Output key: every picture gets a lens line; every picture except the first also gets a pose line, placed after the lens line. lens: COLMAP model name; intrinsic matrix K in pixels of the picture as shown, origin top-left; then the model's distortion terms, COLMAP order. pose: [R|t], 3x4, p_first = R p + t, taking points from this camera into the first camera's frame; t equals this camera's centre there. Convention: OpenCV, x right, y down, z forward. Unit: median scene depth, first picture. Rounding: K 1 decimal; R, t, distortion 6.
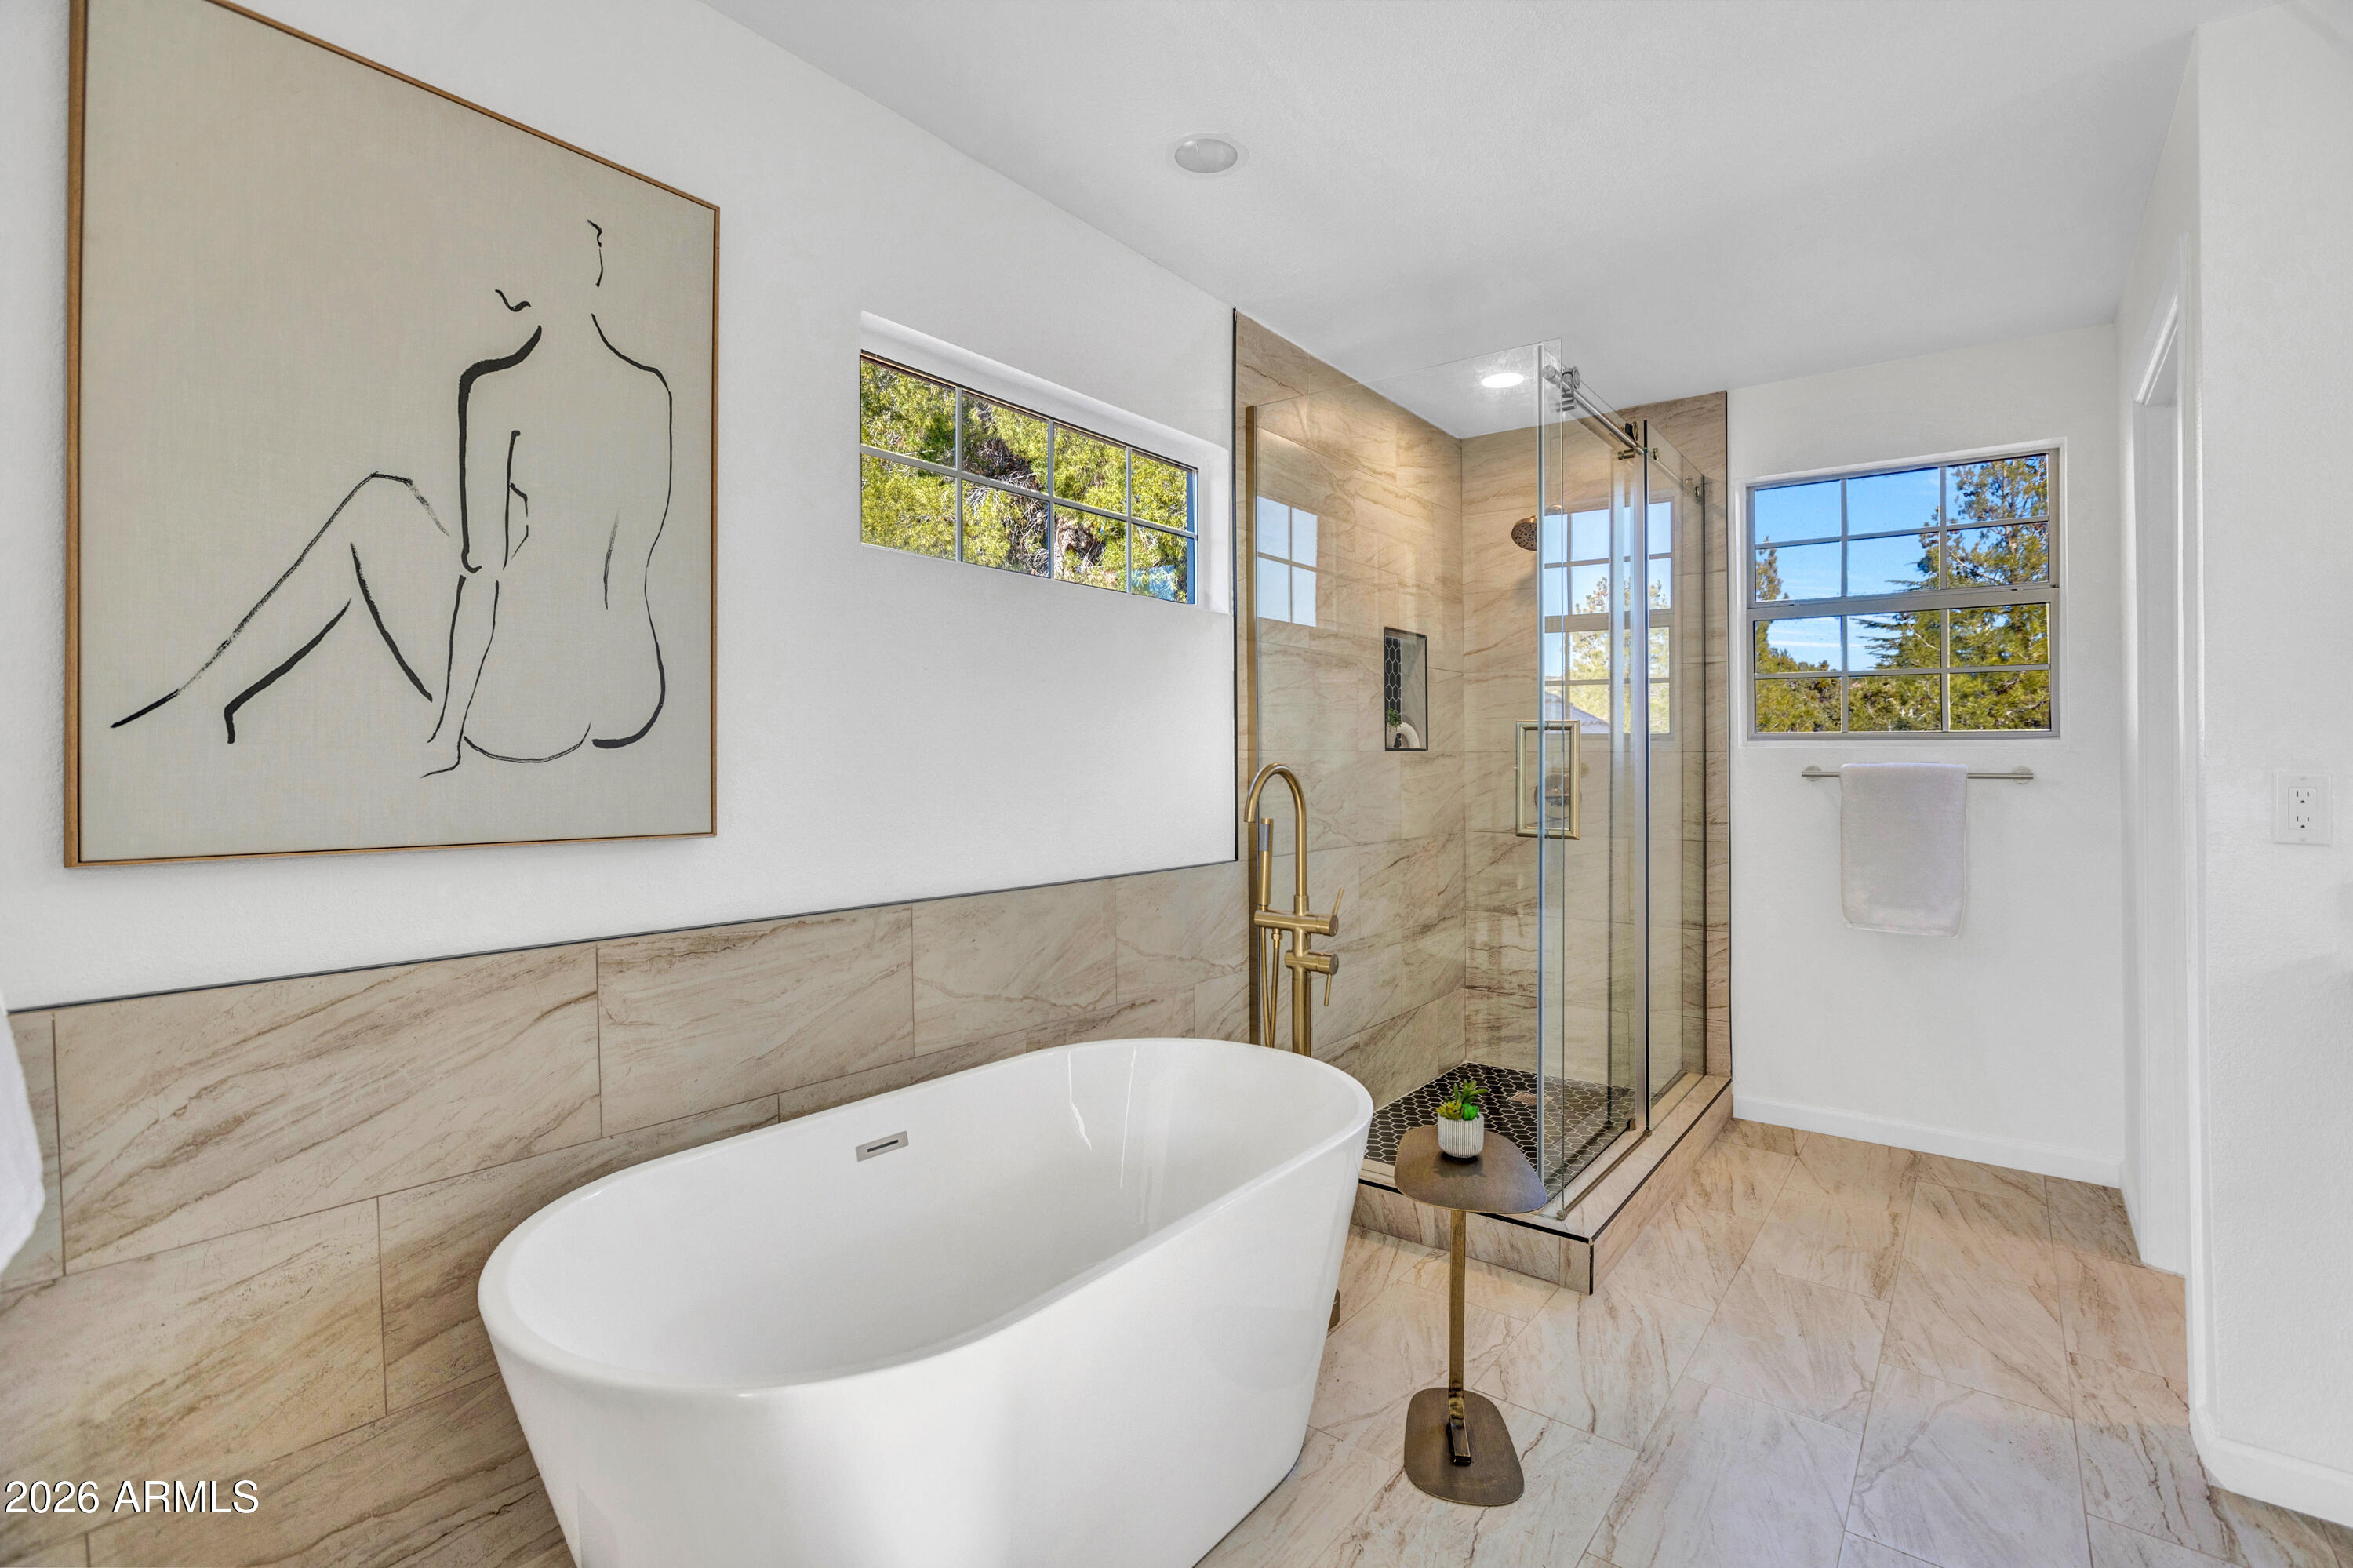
lens RADIAL K [[1113.6, 0, 1164.7], [0, 1113.6, 752.3], [0, 0, 1]] dist [-0.001649, 0.001321]
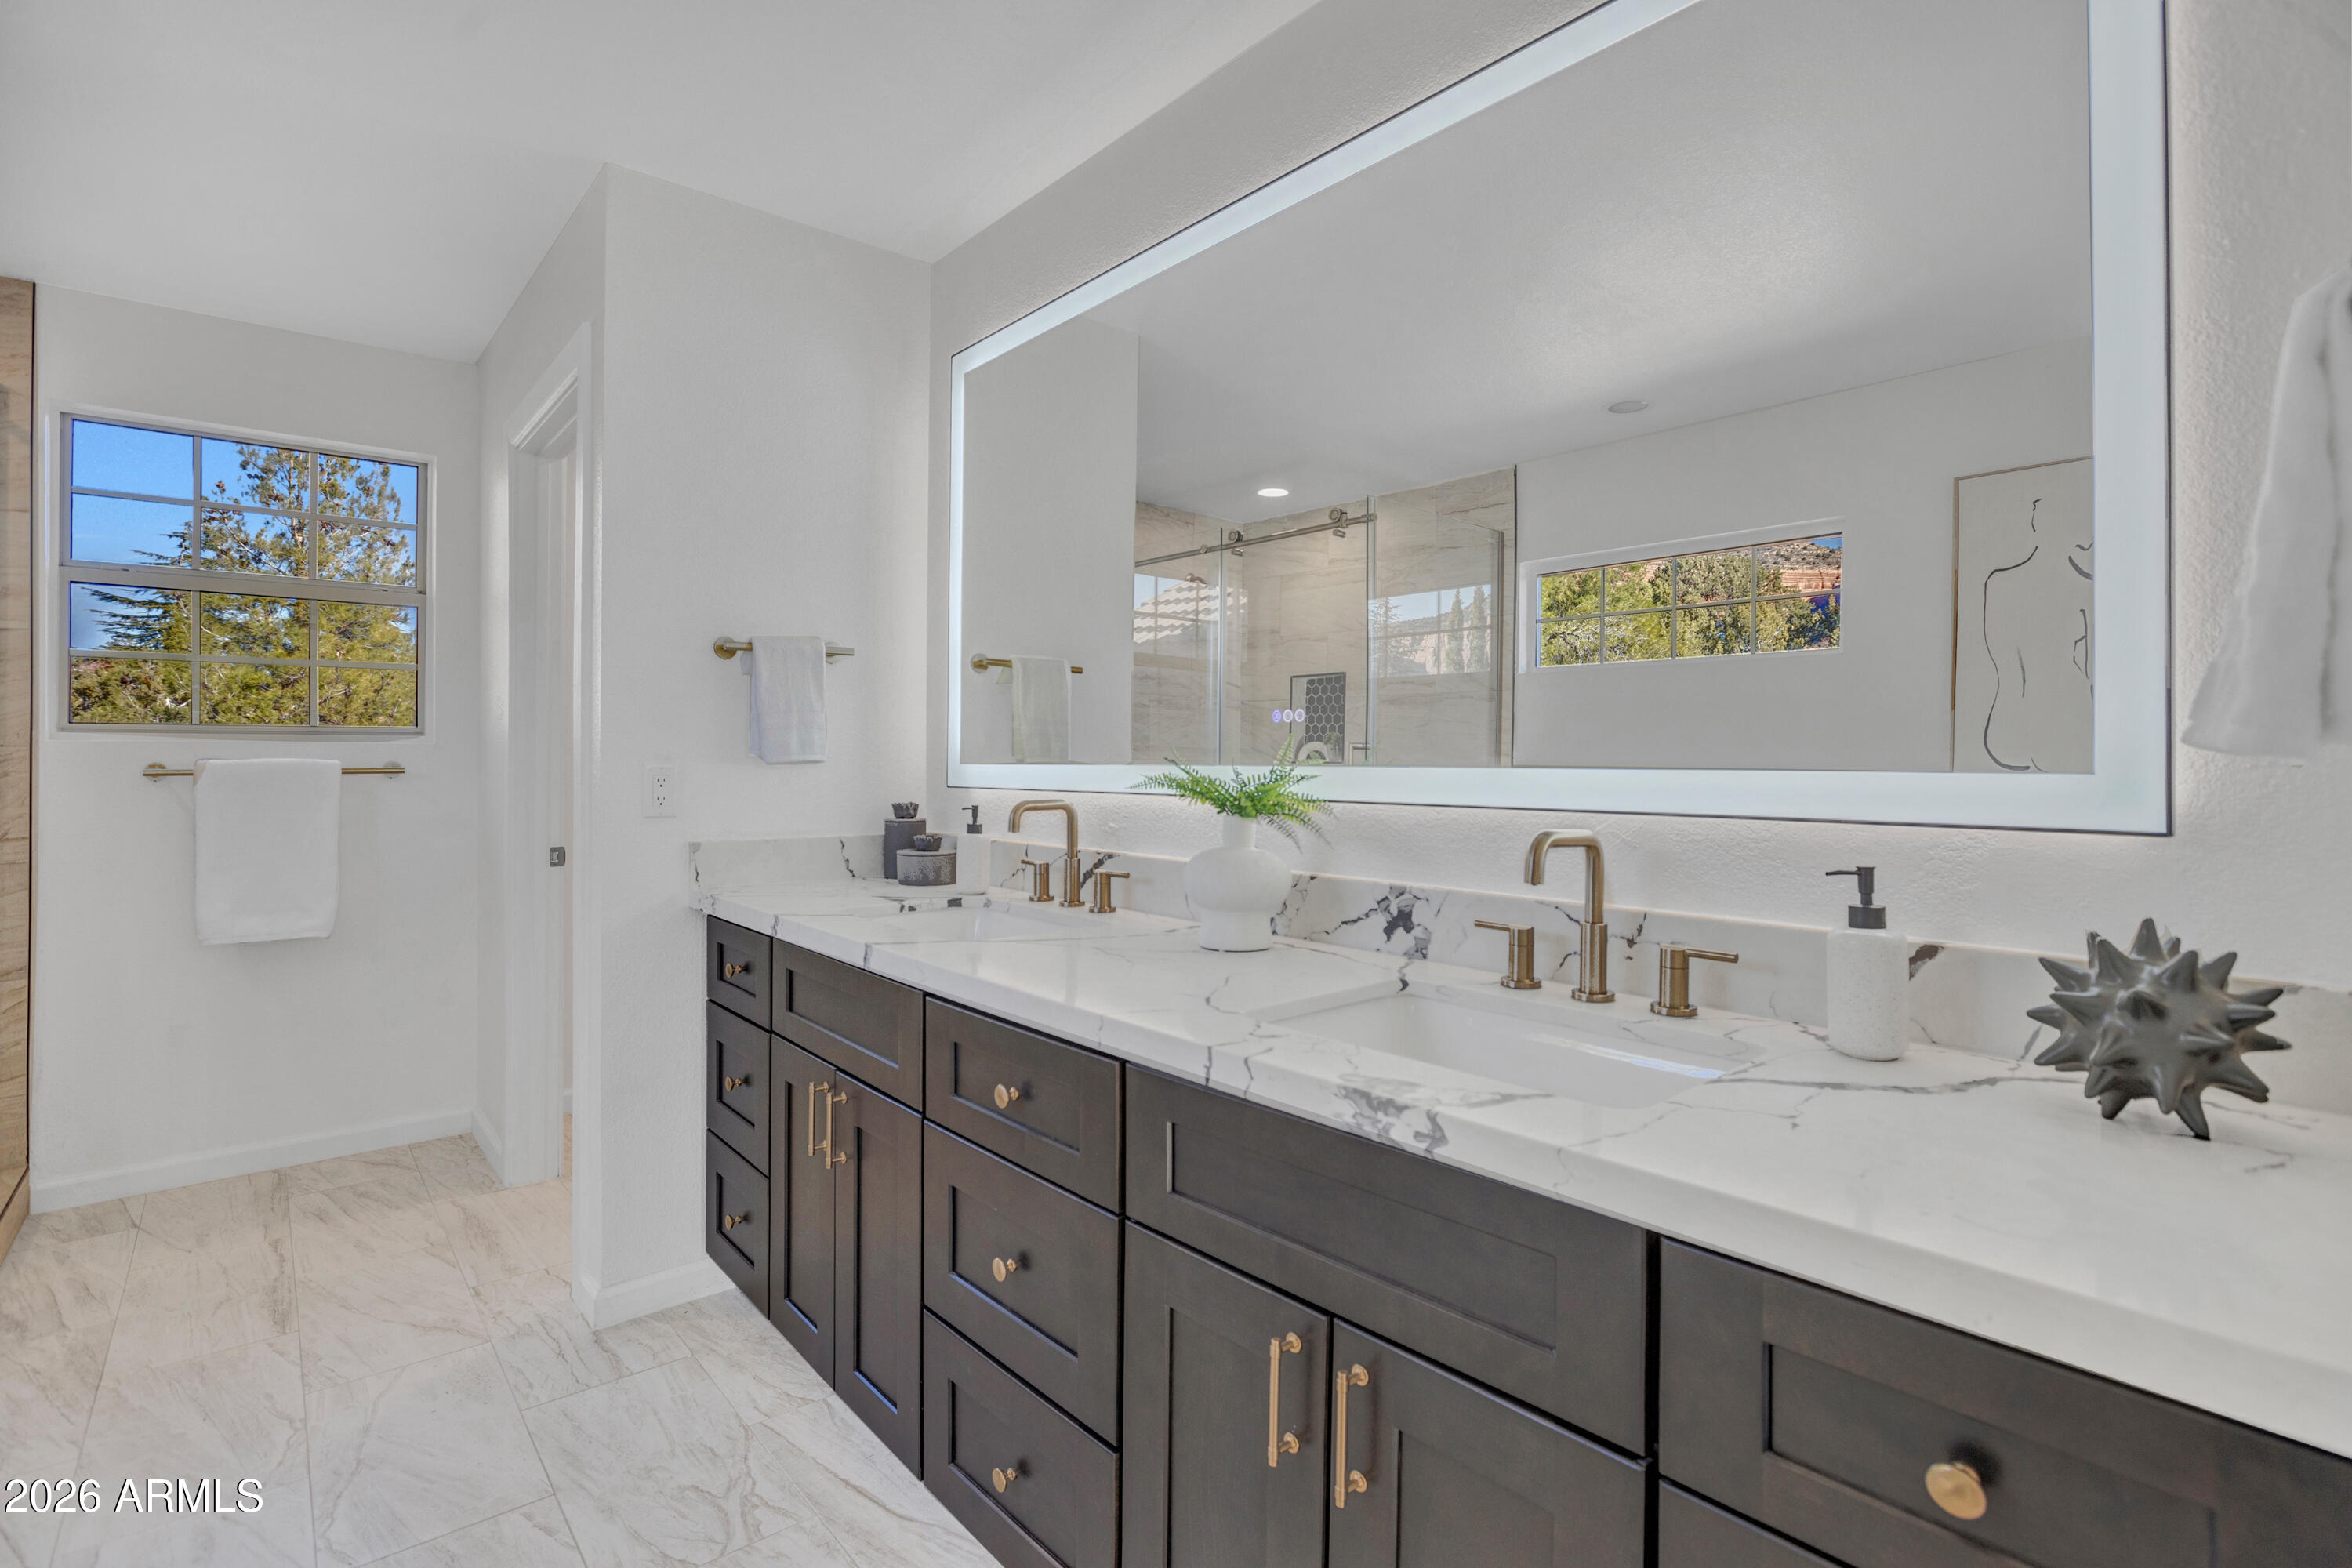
lens RADIAL K [[1113.1, 0, 1164.2], [0, 1113.1, 752.4], [0, 0, 1]] dist [-0.001649, 0.001321]
pose [[0.213083, -0.006059, 0.977015, -0.084918], [0.000588, 0.999981, 0.006073, -0.000697], [-0.977034, -0.000719, 0.213083, 0.063507]]
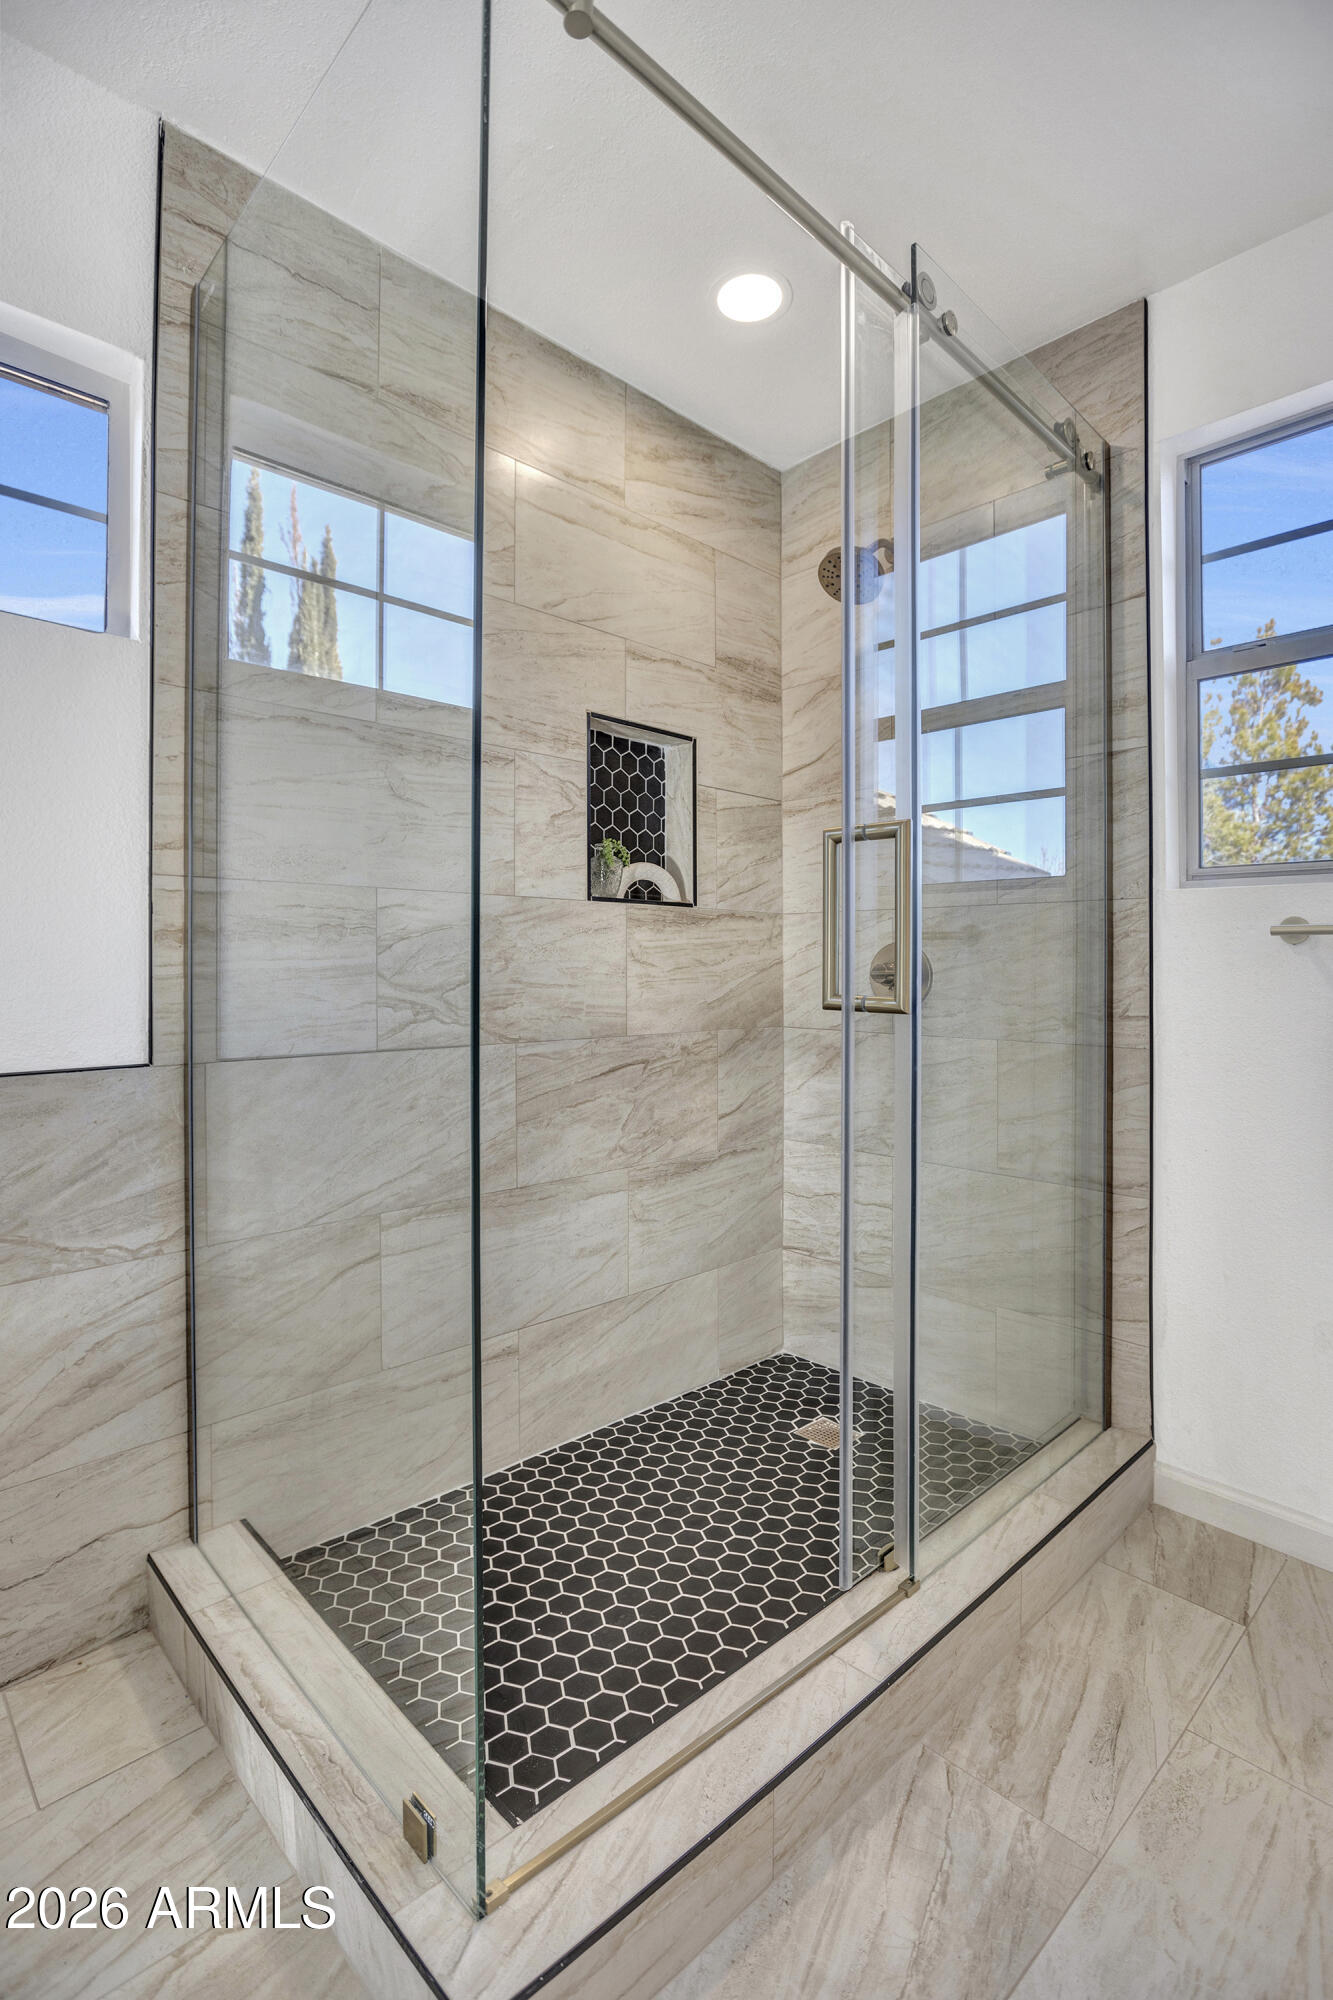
lens RADIAL K [[946.5, 0, 653.5], [0, 946.5, 965.3], [0, 0, 1]] dist [-0.001649, 0.001321]
pose [[0.986458, 0.002414, -0.163996, 0.323659], [-0.001993, 0.999994, 0.002728, 0.034904], [0.164002, -0.002364, 0.986457, 0.446999]]
